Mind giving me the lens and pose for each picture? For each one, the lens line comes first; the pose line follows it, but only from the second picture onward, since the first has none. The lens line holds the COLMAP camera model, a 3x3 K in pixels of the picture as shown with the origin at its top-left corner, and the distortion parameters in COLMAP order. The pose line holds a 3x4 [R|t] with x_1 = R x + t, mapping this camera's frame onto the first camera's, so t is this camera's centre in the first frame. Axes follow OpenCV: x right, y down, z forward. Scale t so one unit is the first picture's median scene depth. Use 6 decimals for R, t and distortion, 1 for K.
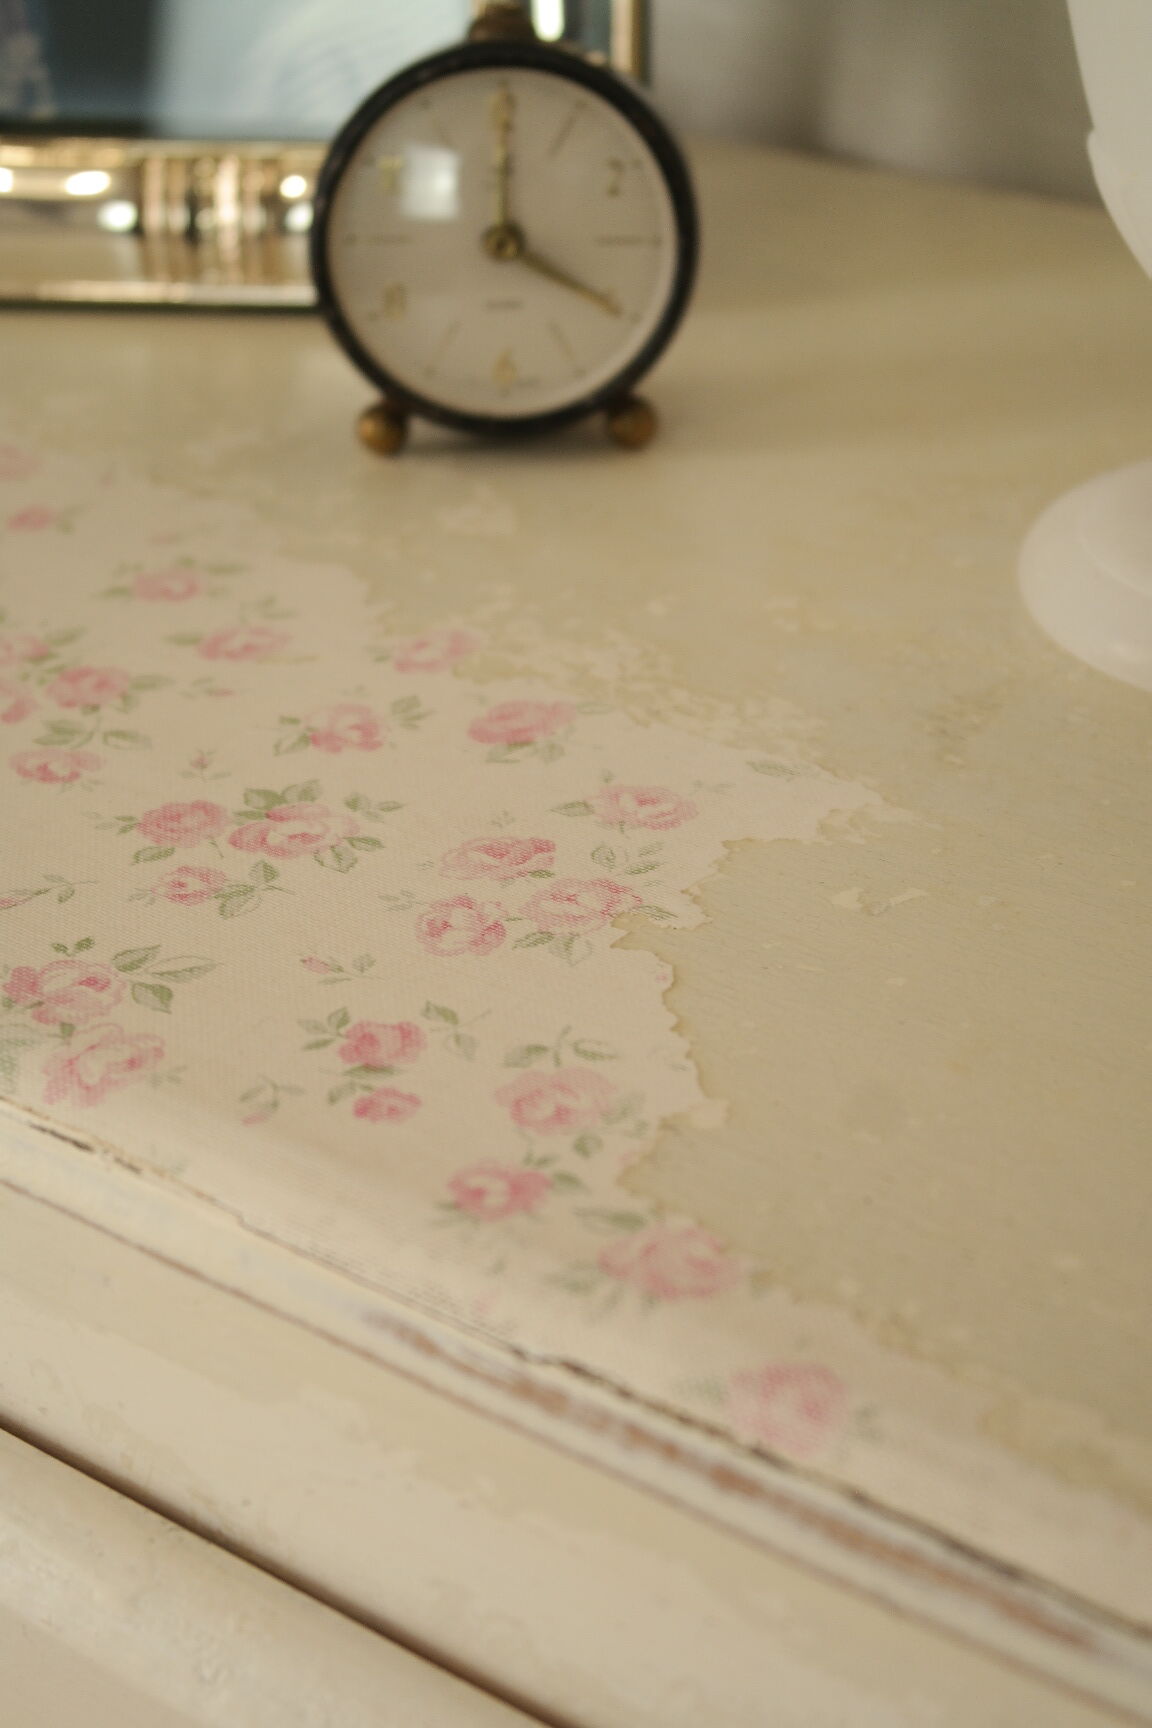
lens RADIAL K [[3081.1, 0, 588.3], [0, 3081.1, 879.5], [0, 0, 1]] dist [0.021237, 0.000000]
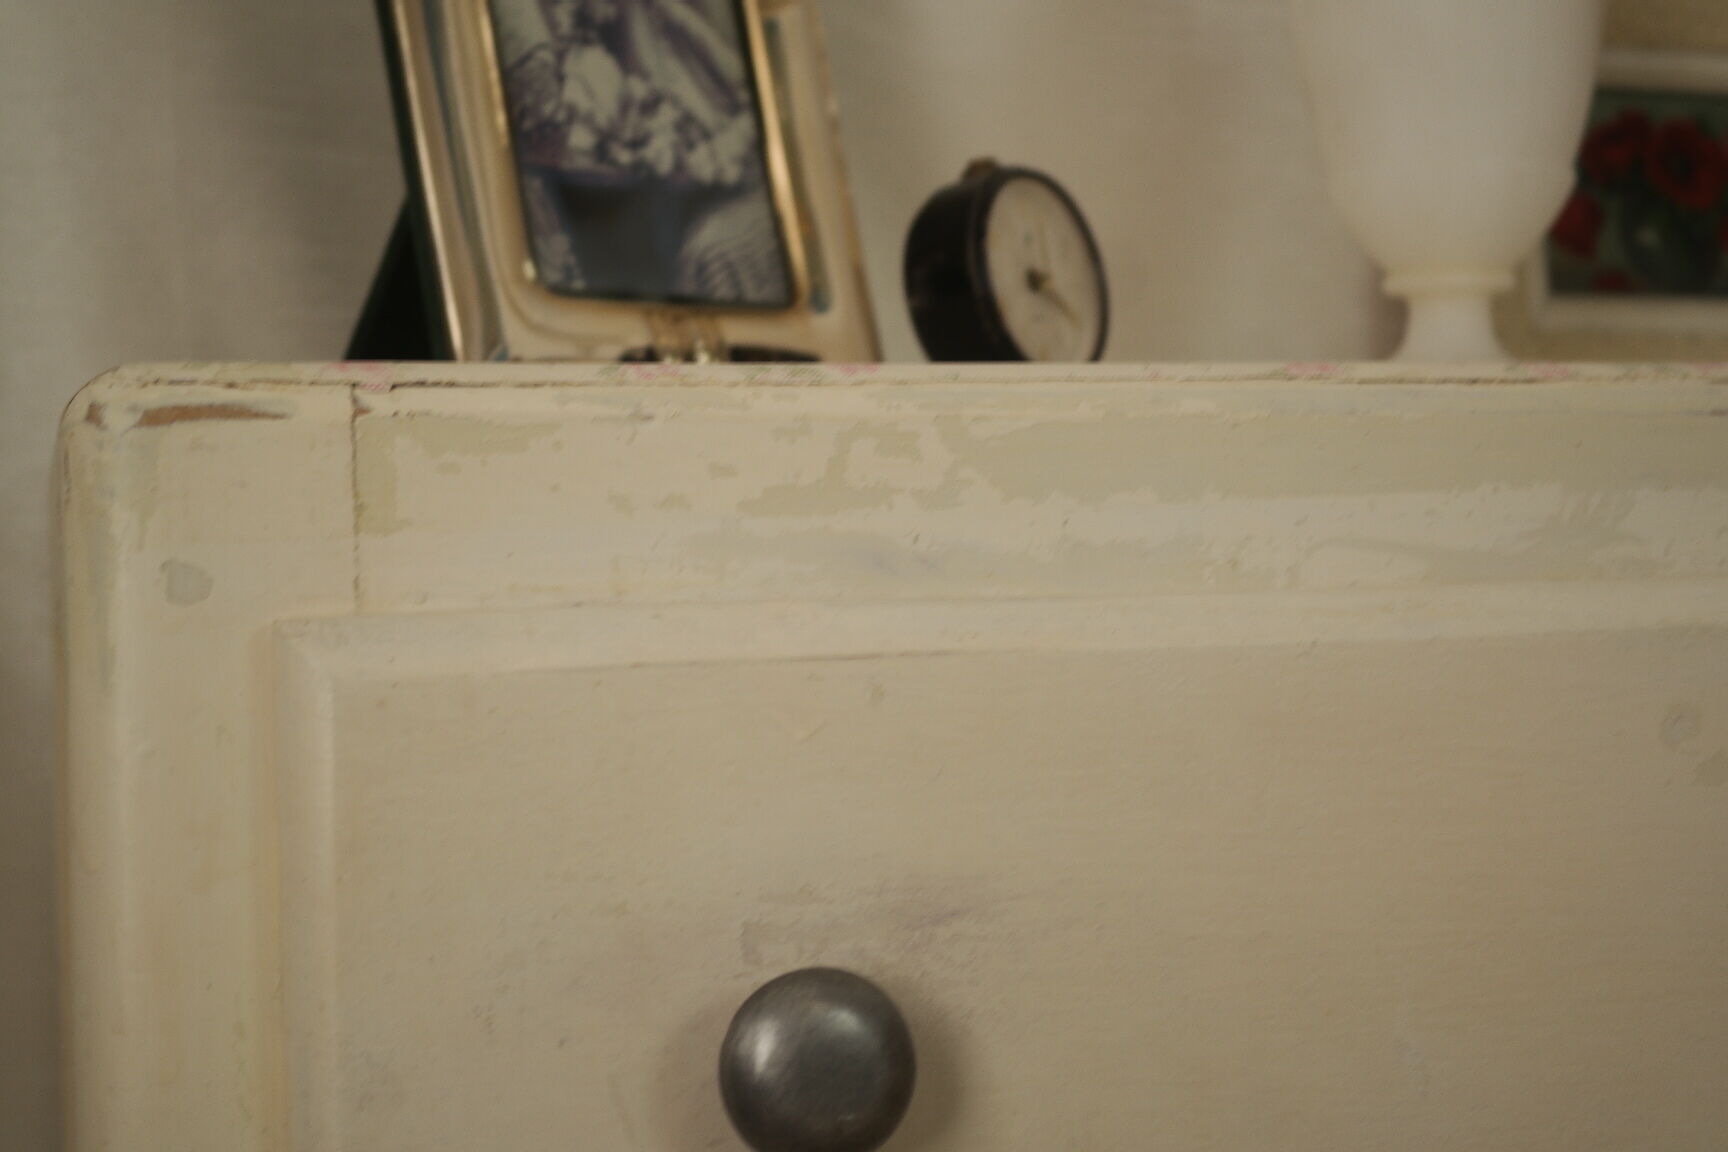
lens RADIAL K [[2580.8, 0, 801.7], [0, 2580.8, 610.2], [0, 0, 1]] dist [-0.025343, 0.000000]
pose [[0.587352, -0.013697, 0.809216, -1.616261], [0.402748, 0.872212, -0.277563, 0.375964], [-0.702006, 0.488937, 0.517811, 0.587730]]
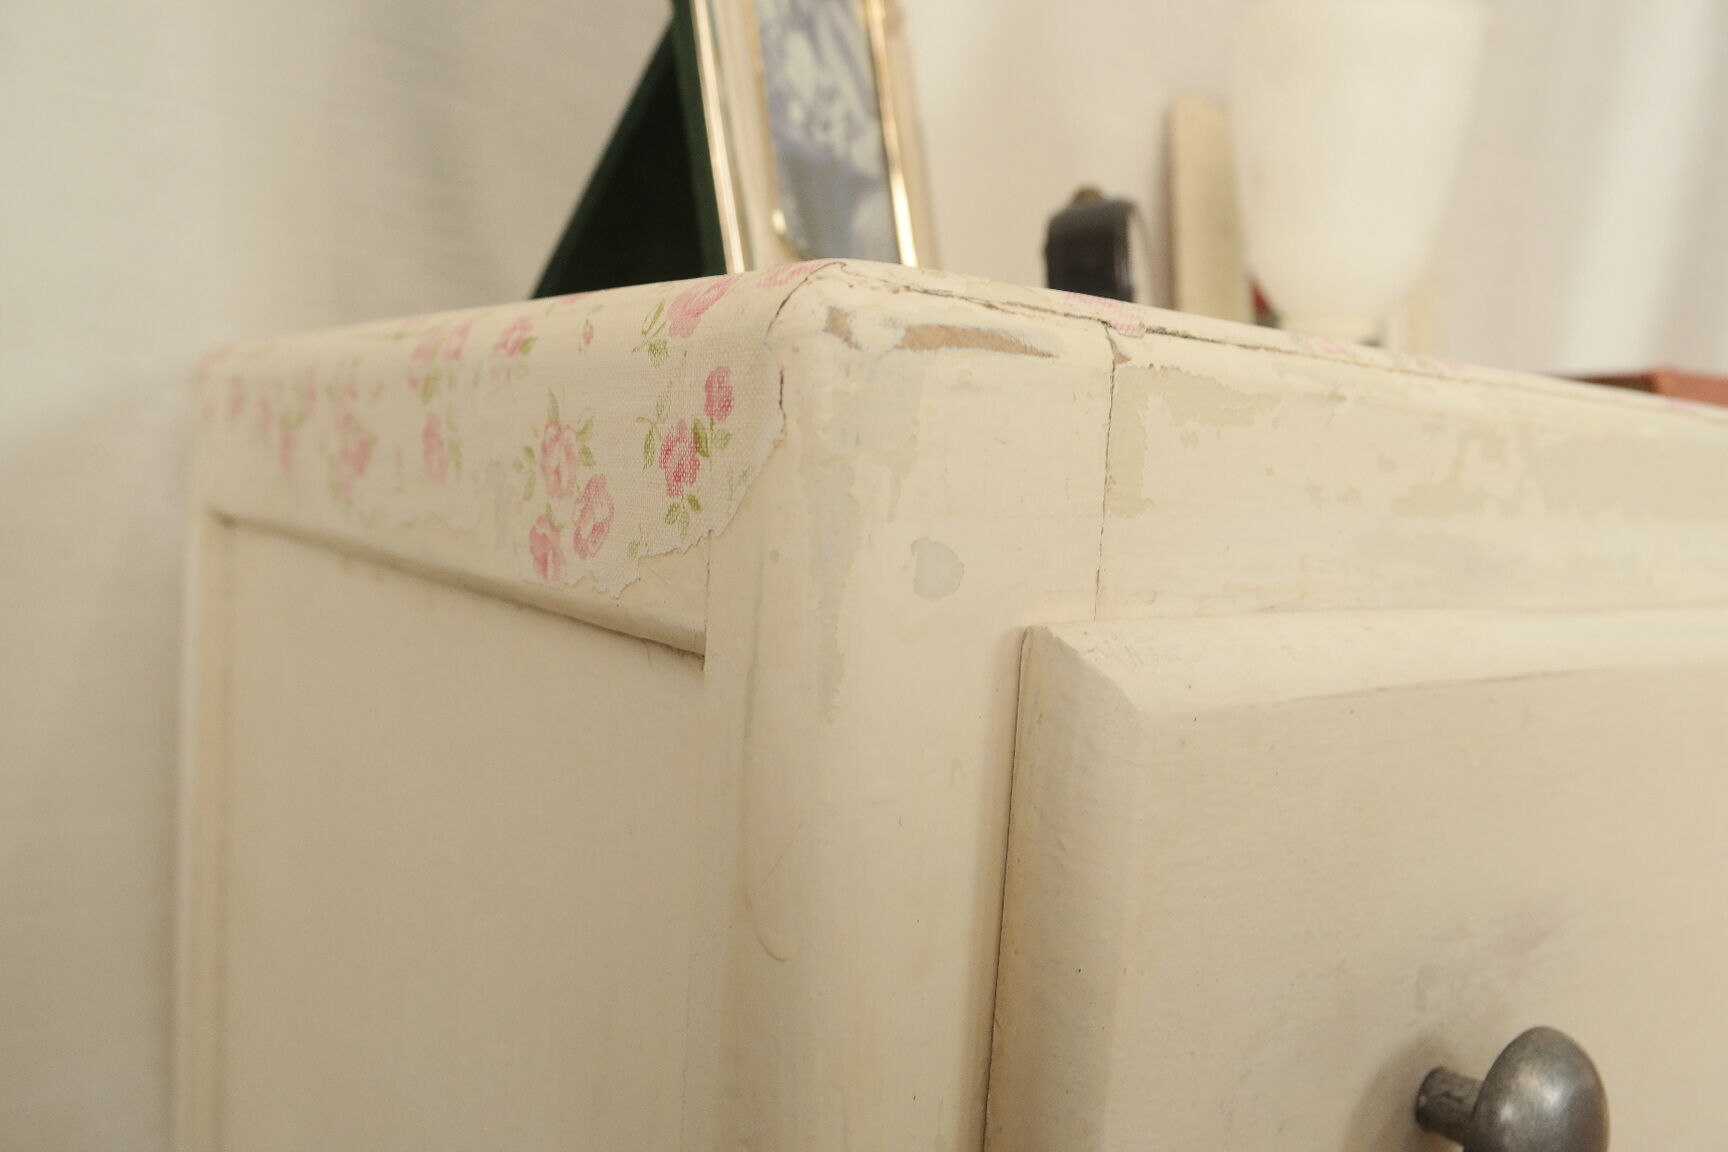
lens RADIAL K [[1412.3, 0, 860.5], [0, 1412.3, 585.6], [0, 0, 1]] dist [-0.000831, -0.022231]
pose [[0.270970, -0.046518, 0.961463, -1.289746], [0.408486, 0.909992, -0.071096, -0.047870], [-0.871616, 0.412009, 0.265582, 1.289005]]
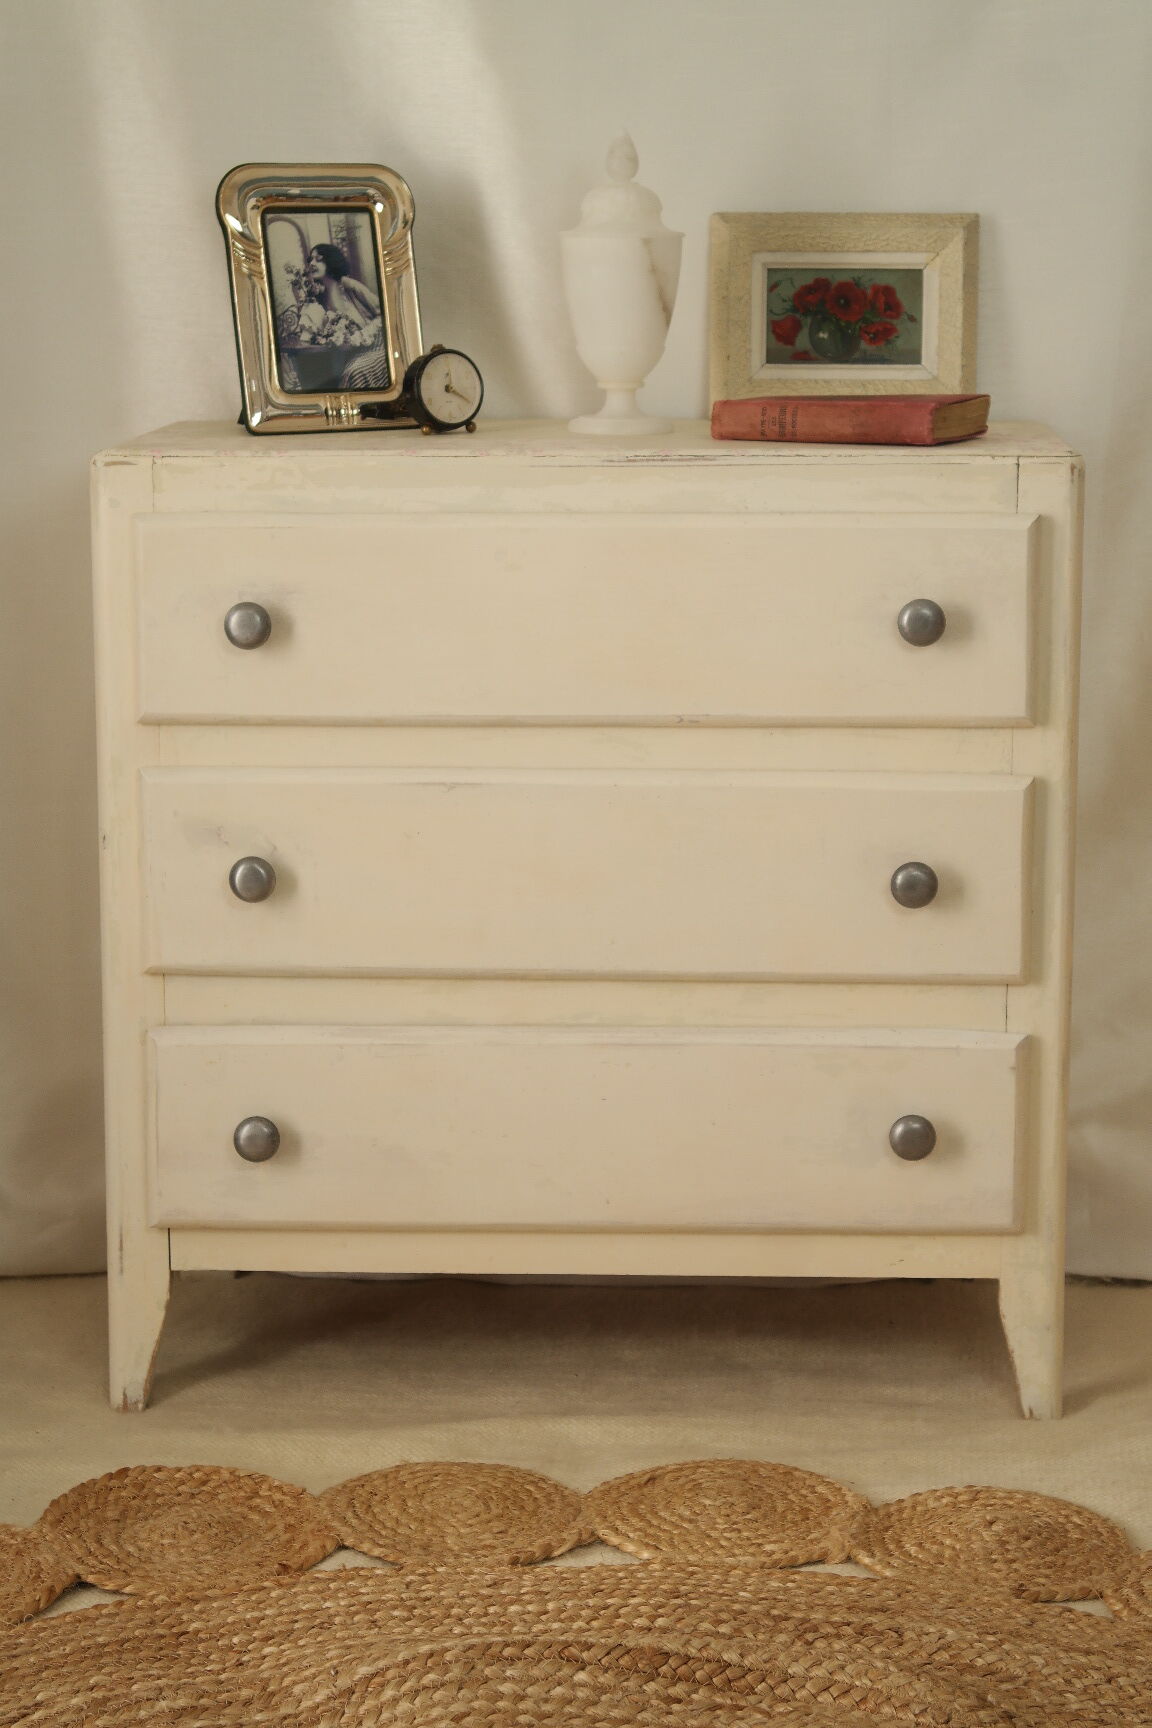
lens RADIAL K [[3690.7, 0, 564.5], [0, 3690.7, 871.0], [0, 0, 1]] dist [0.036624, 0.000000]
pose [[0.828075, -0.088527, 0.553583, -4.184369], [0.262603, 0.933673, -0.243505, 2.604544], [-0.495309, 0.347013, 0.796399, -4.591846]]
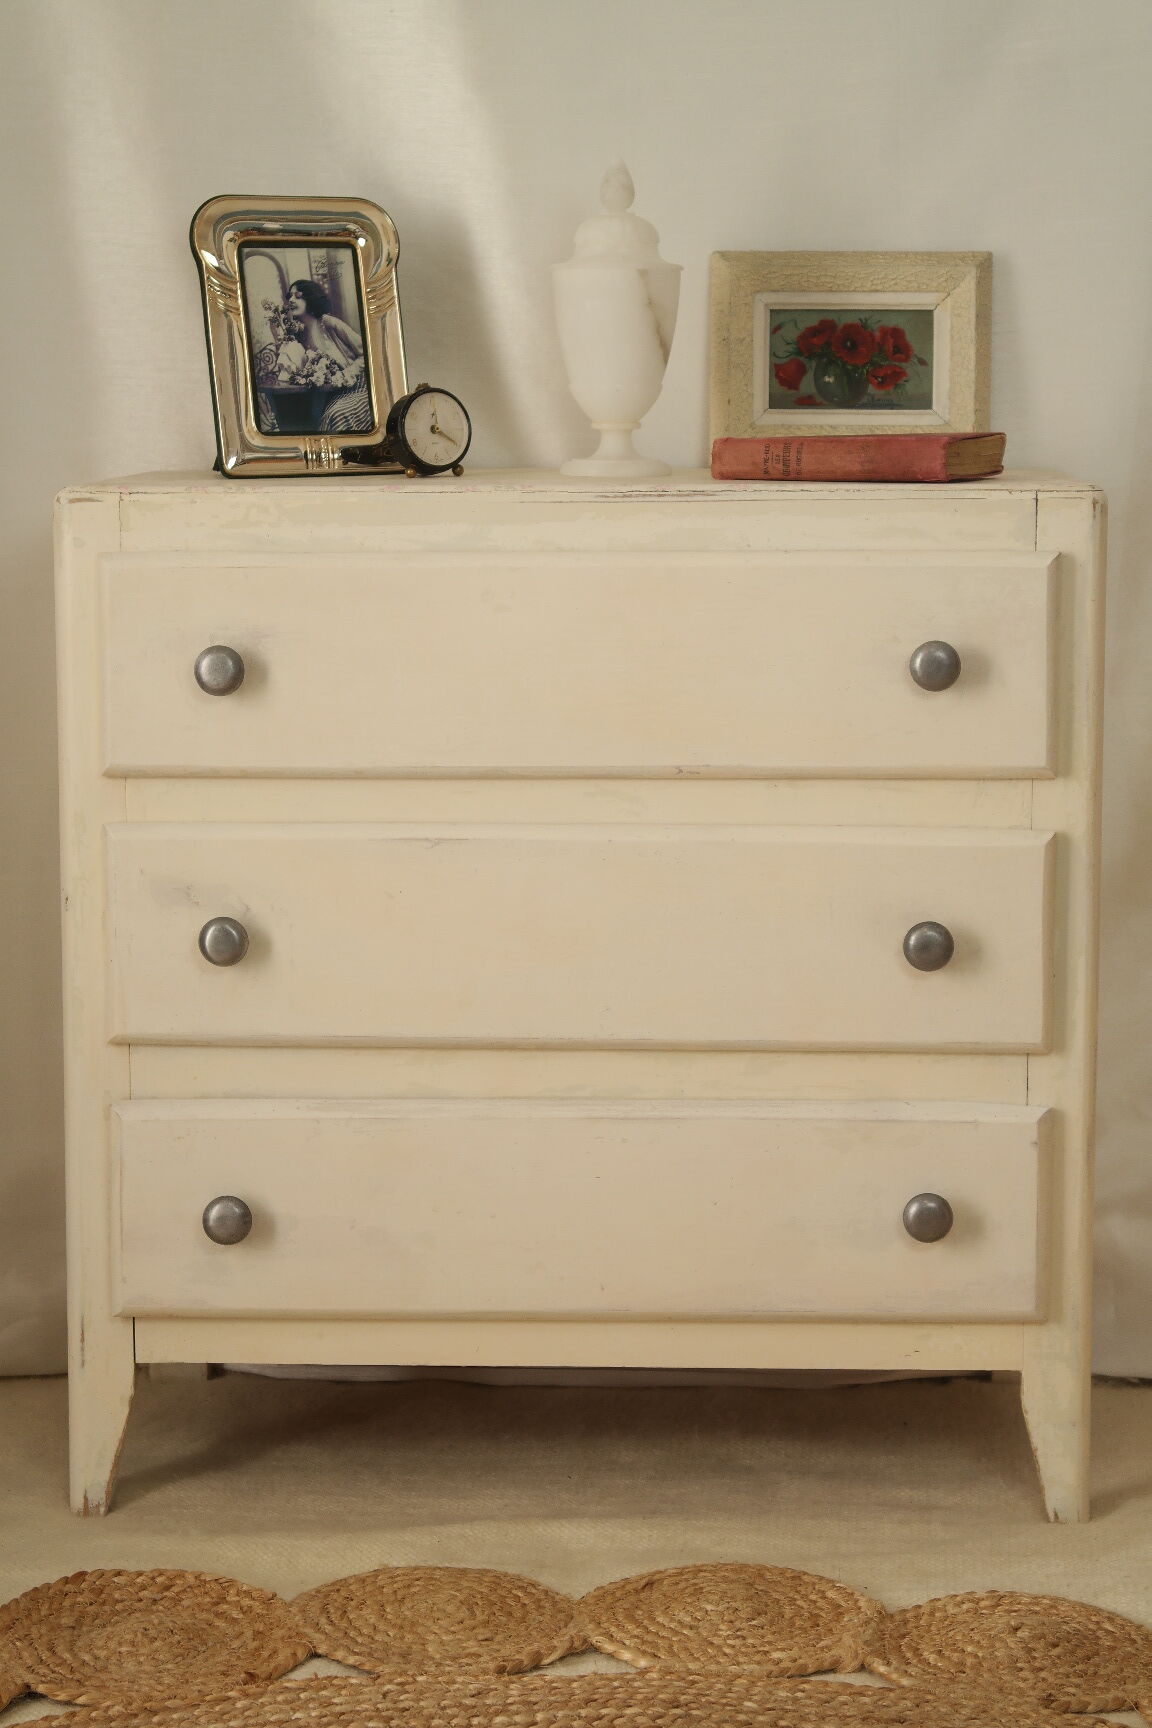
lens RADIAL K [[3690.7, 0, 577.7], [0, 3690.7, 853.4], [0, 0, 1]] dist [0.036624, 0.000000]
pose [[0.826306, -0.060426, 0.559970, -3.939557], [0.263420, 0.920246, -0.289407, 2.686565], [-0.497823, 0.386646, 0.776323, -4.175889]]
